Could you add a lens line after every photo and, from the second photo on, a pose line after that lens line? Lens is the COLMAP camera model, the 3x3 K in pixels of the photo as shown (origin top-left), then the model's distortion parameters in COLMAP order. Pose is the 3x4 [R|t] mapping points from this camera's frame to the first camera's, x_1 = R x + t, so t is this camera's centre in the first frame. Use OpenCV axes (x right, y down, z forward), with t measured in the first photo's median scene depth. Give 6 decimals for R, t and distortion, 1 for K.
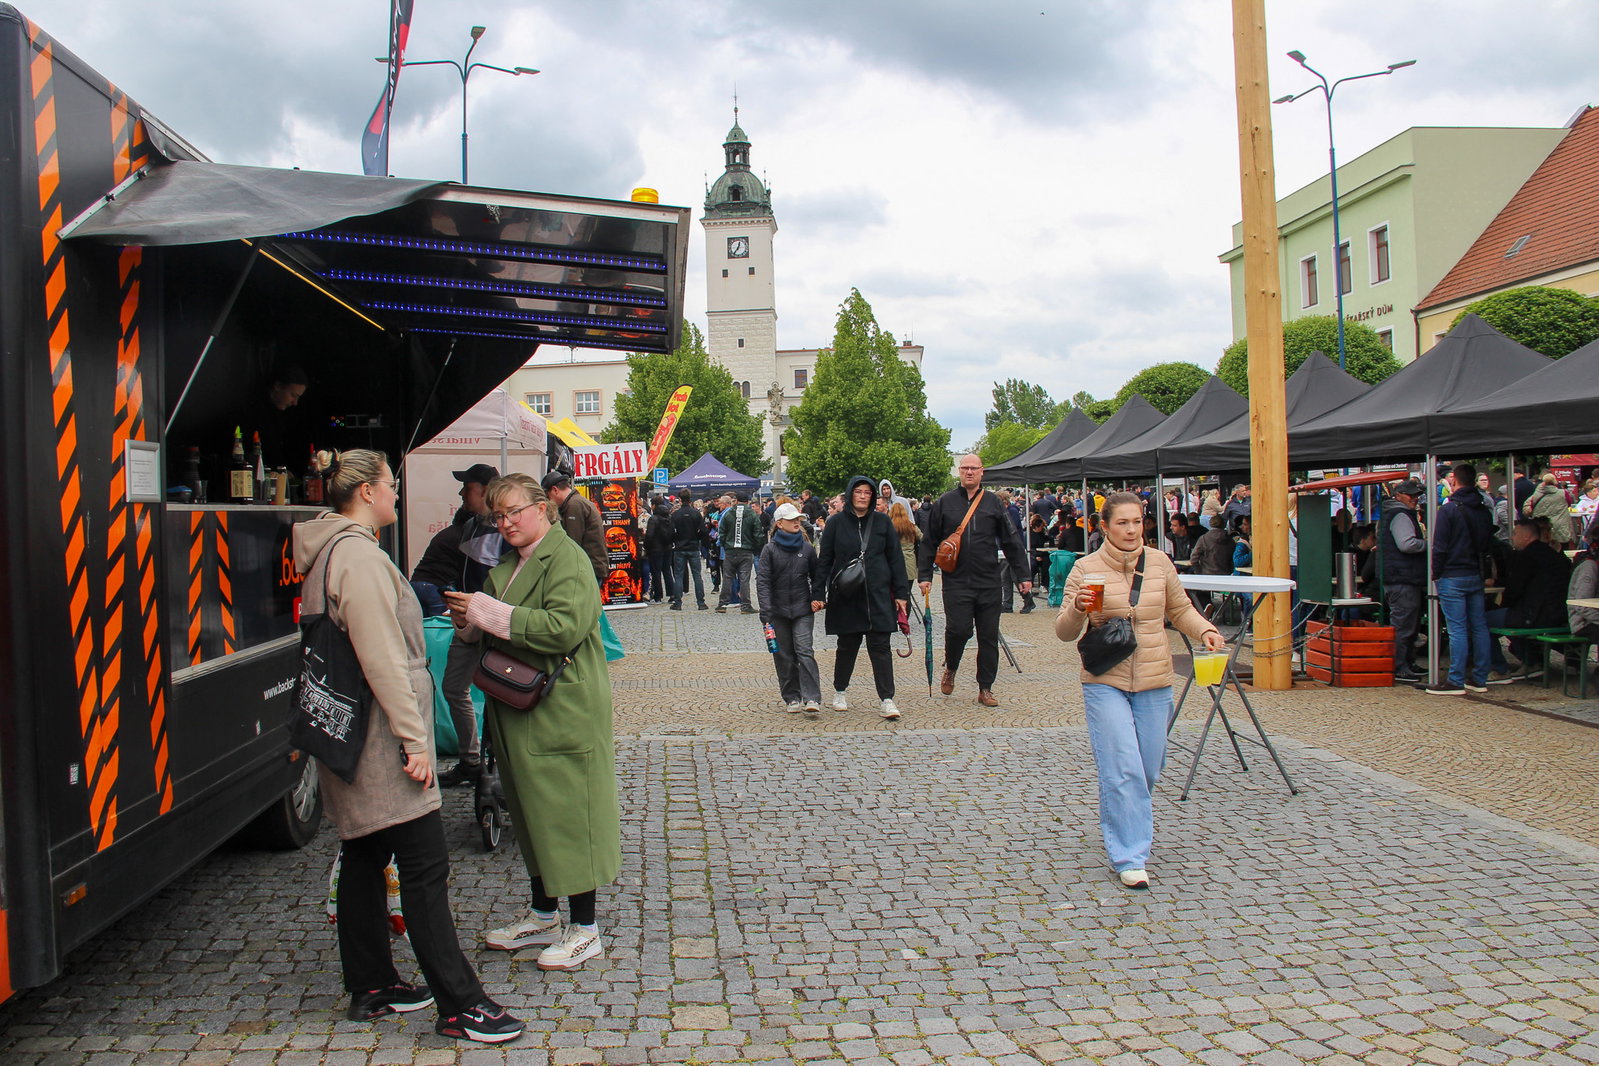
lens RADIAL K [[1355.3, 0, 799.5], [0, 1355.3, 533.0], [0, 0, 1]] dist [-0.214078, 0.367601]
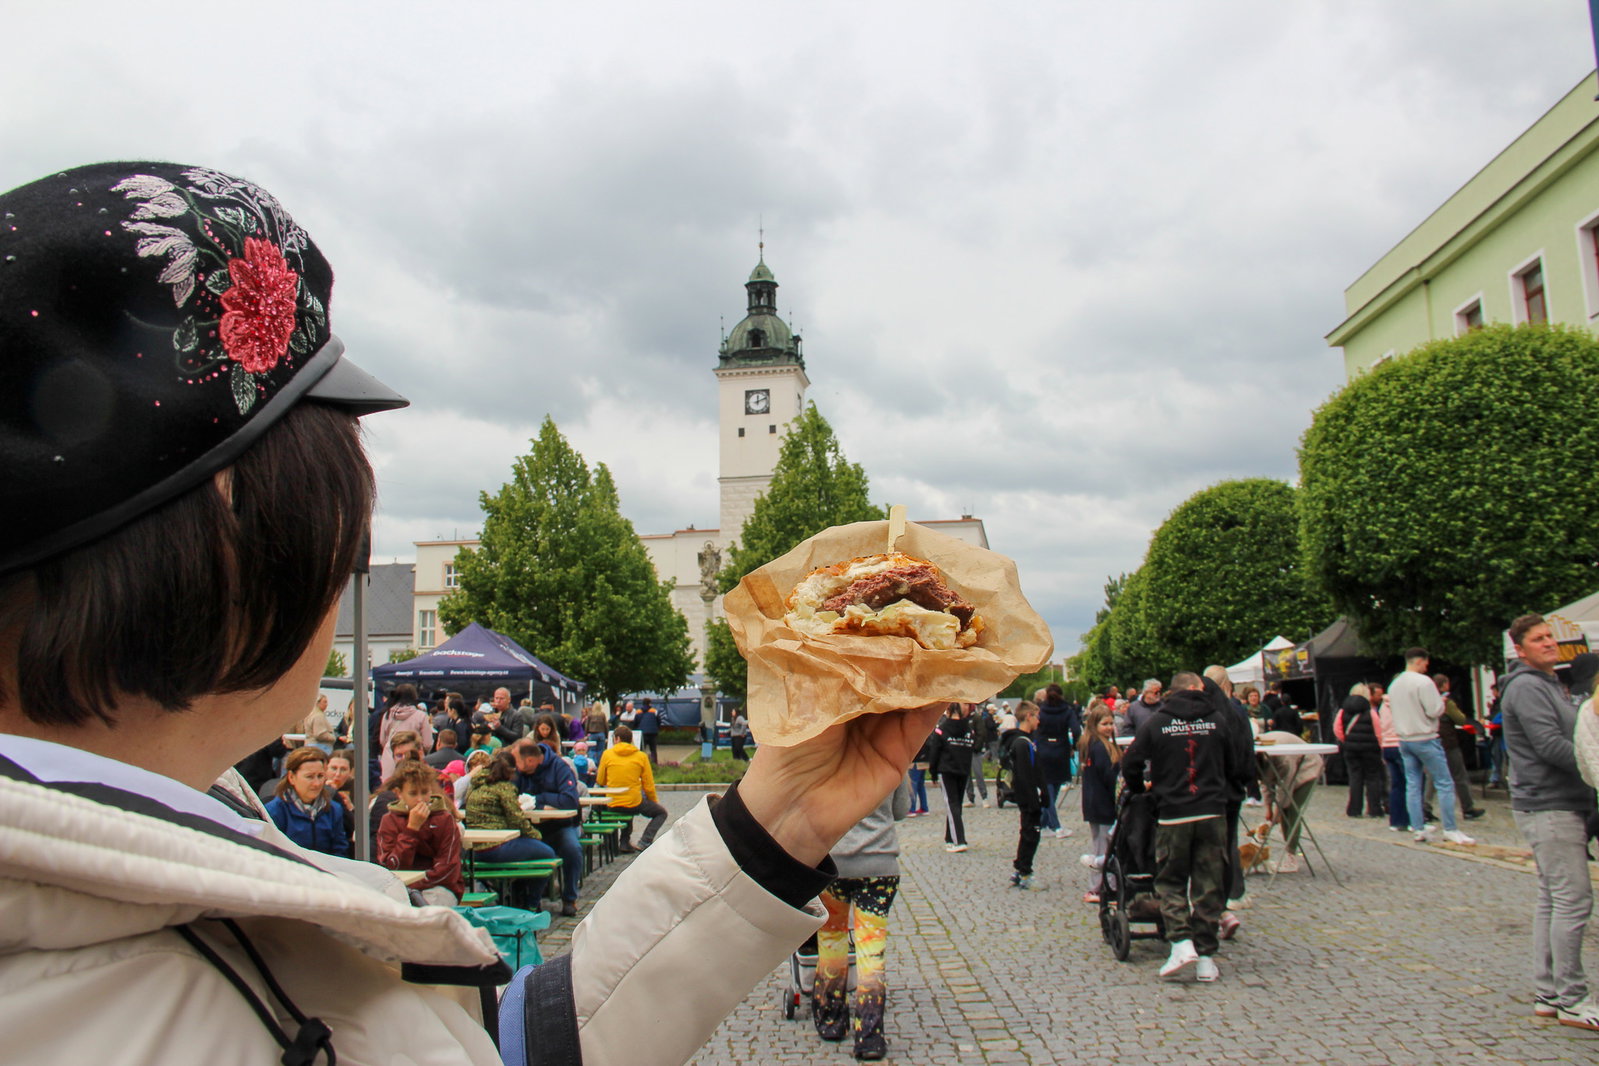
lens RADIAL K [[1327.7, 0, 781.0], [0, 1327.7, 511.8], [0, 0, 1]] dist [-0.177343, 0.131814]
pose [[0.991923, 0.003511, -0.126791, 0.118093], [-0.025218, 0.985119, -0.170013, -0.007464], [0.124307, 0.171837, 0.977251, 0.325751]]
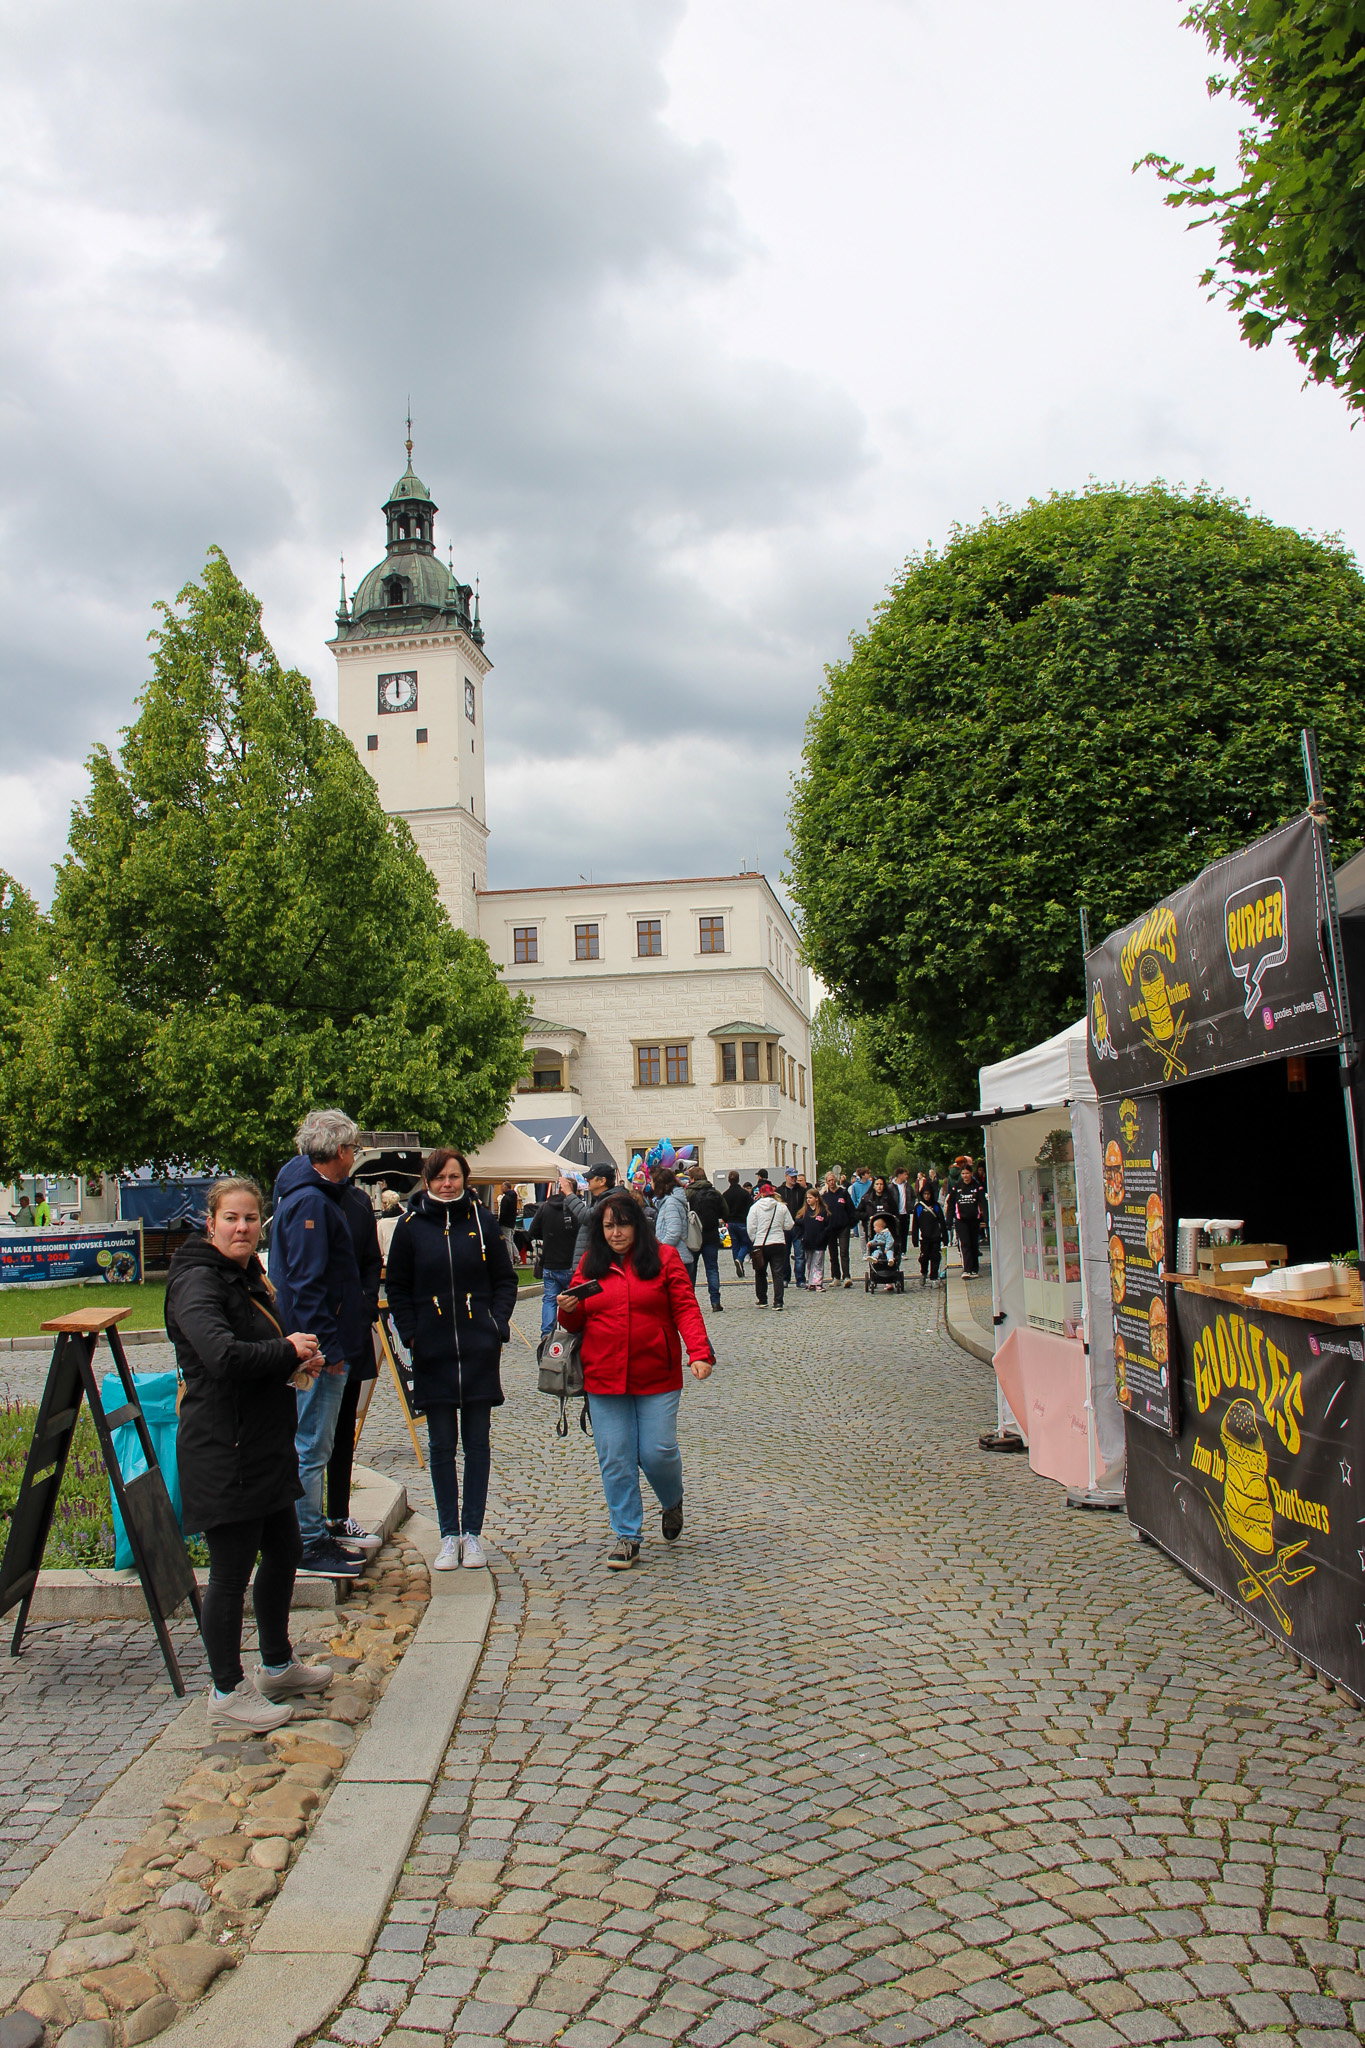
lens RADIAL K [[1700.5, 0, 658.8], [0, 1700.5, 1048.5], [0, 0, 1]] dist [-0.177343, 0.131814]
pose [[0.994371, -0.009219, -0.105551, 0.193285], [-0.001300, 0.995071, -0.099158, -0.019203], [0.105944, 0.098737, 0.989458, 0.610869]]
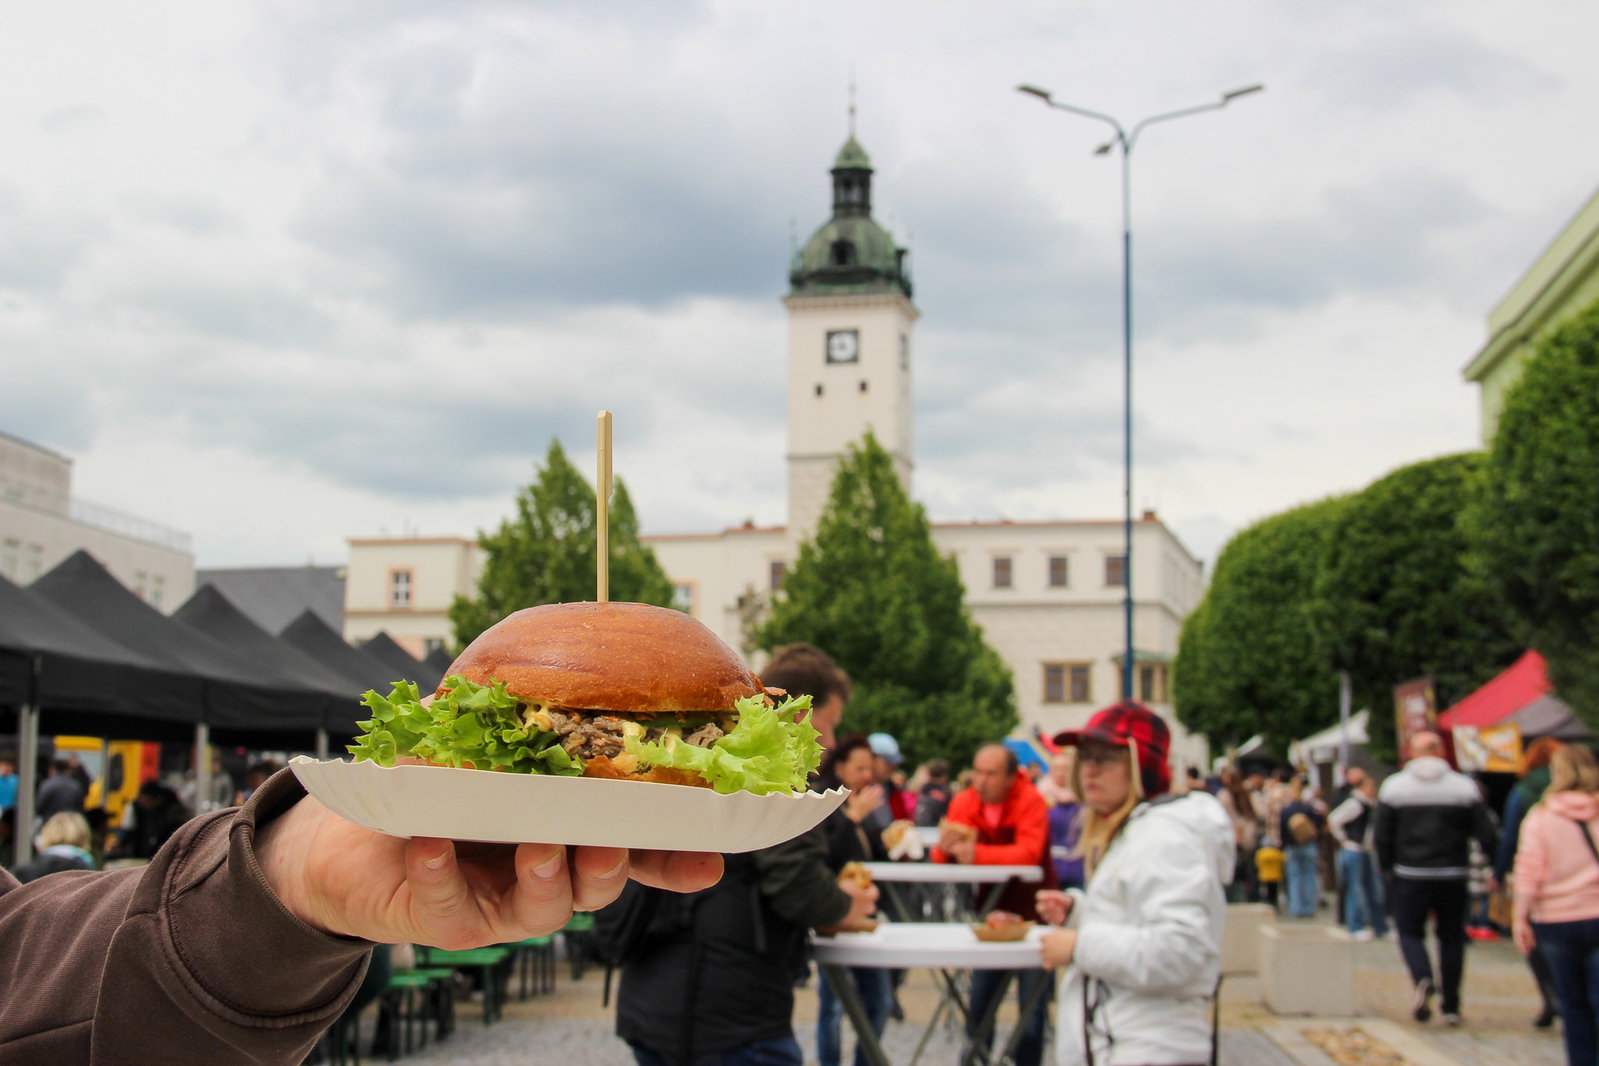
lens RADIAL K [[2440.5, 0, 799.5], [0, 2440.5, 533.0], [0, 0, 1]] dist [0.113105, 0.027689]
pose [[0.982119, 0.020108, -0.187182, 0.219112], [-0.043236, 0.991795, -0.120307, -0.003639], [0.183227, 0.126249, 0.974930, -0.056430]]
